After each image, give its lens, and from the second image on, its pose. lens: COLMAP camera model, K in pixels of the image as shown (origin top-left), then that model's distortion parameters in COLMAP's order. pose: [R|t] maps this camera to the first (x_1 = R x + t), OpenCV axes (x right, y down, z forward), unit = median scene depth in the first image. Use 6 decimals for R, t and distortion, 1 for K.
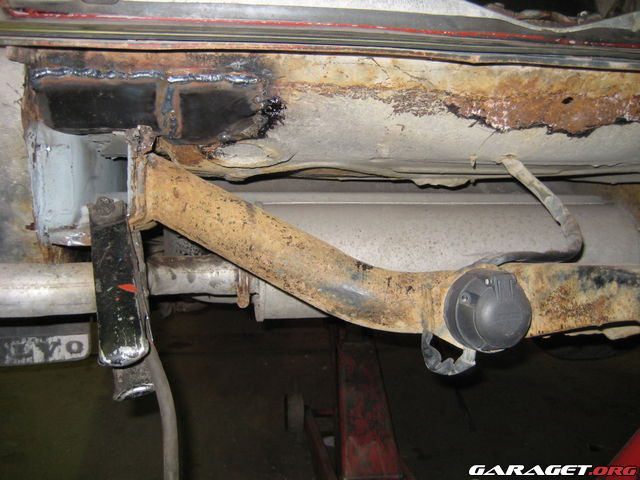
lens RADIAL K [[625.4, 0, 318.9], [0, 625.4, 238.5], [0, 0, 1]] dist [-0.104138, 0.065758]
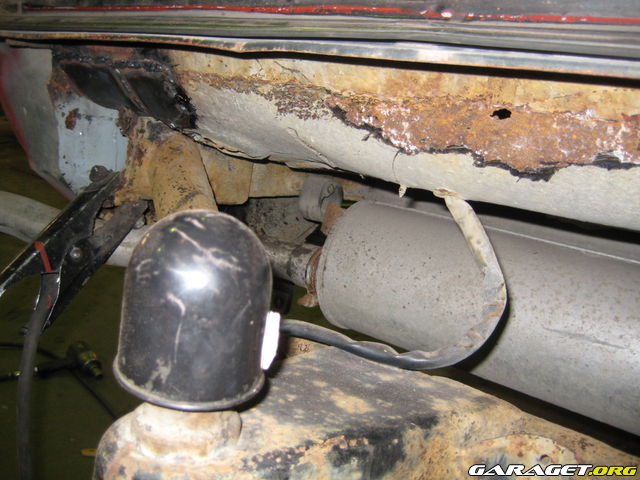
lens RADIAL K [[625.4, 0, 320.9], [0, 625.4, 241.7], [0, 0, 1]] dist [-0.104138, 0.065758]
pose [[0.678051, 0.227817, -0.698818, 0.735884], [-0.194857, 0.972450, 0.127955, -0.149067], [0.708716, 0.049409, 0.703762, 0.469936]]
